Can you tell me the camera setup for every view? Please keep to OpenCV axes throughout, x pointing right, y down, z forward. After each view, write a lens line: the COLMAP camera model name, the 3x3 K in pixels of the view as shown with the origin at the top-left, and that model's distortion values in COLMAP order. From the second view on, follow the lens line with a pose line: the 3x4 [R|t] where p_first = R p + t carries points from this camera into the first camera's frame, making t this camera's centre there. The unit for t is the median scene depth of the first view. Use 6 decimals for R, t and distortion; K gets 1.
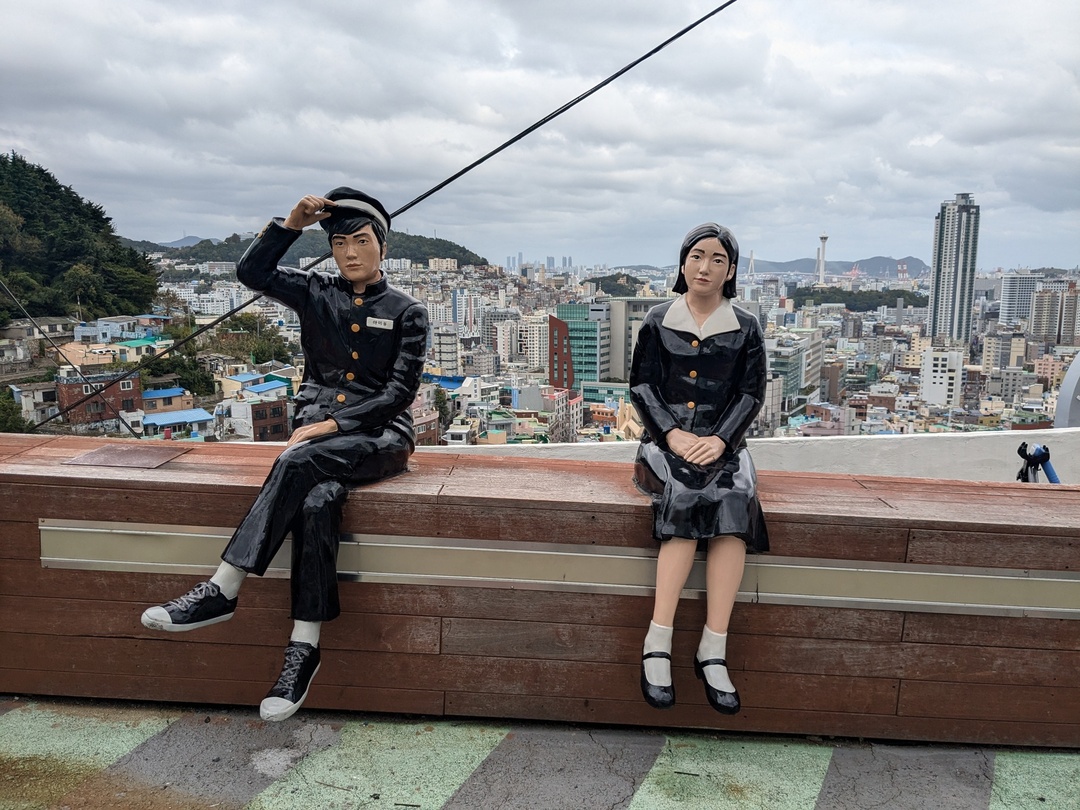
lens RADIAL K [[854.2, 0, 540.9], [0, 854.2, 416.2], [0, 0, 1]] dist [0.047889, -0.066314]
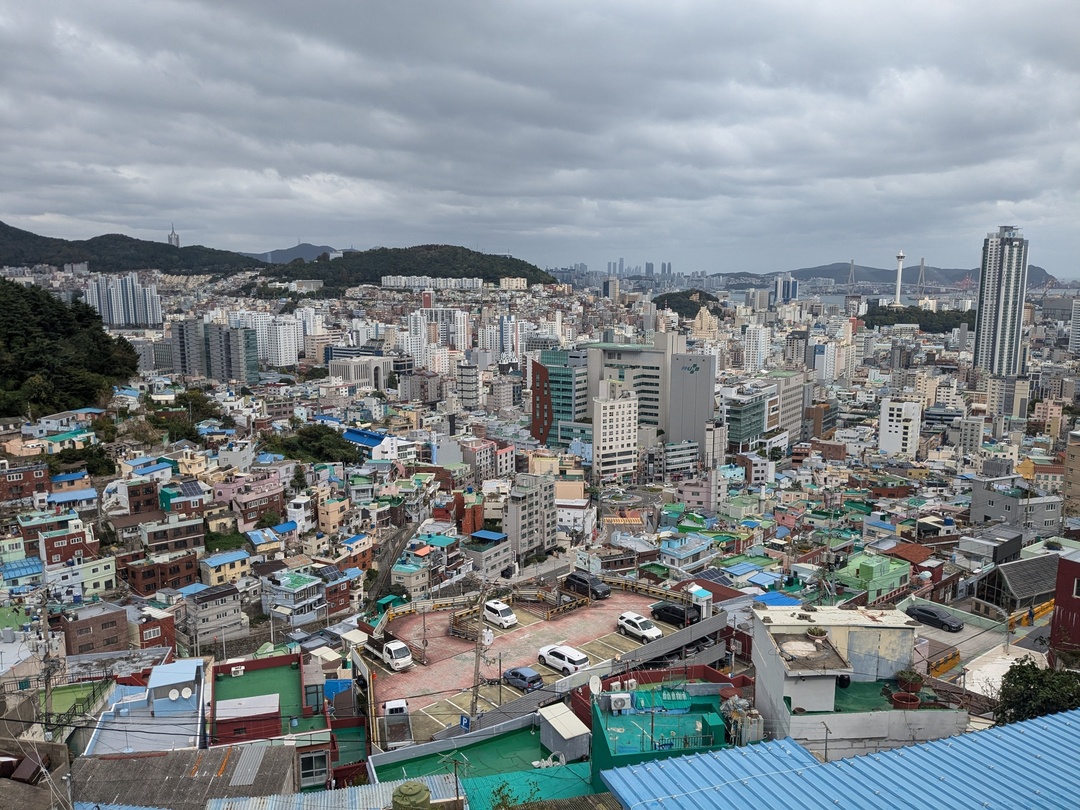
lens RADIAL K [[854.2, 0, 536.9], [0, 854.2, 420.3], [0, 0, 1]] dist [0.047889, -0.066314]
pose [[0.991898, 0.025875, -0.124373, 0.161807], [-0.025730, 0.999665, 0.002773, -0.045429], [0.124403, 0.000450, 0.992232, -0.106585]]
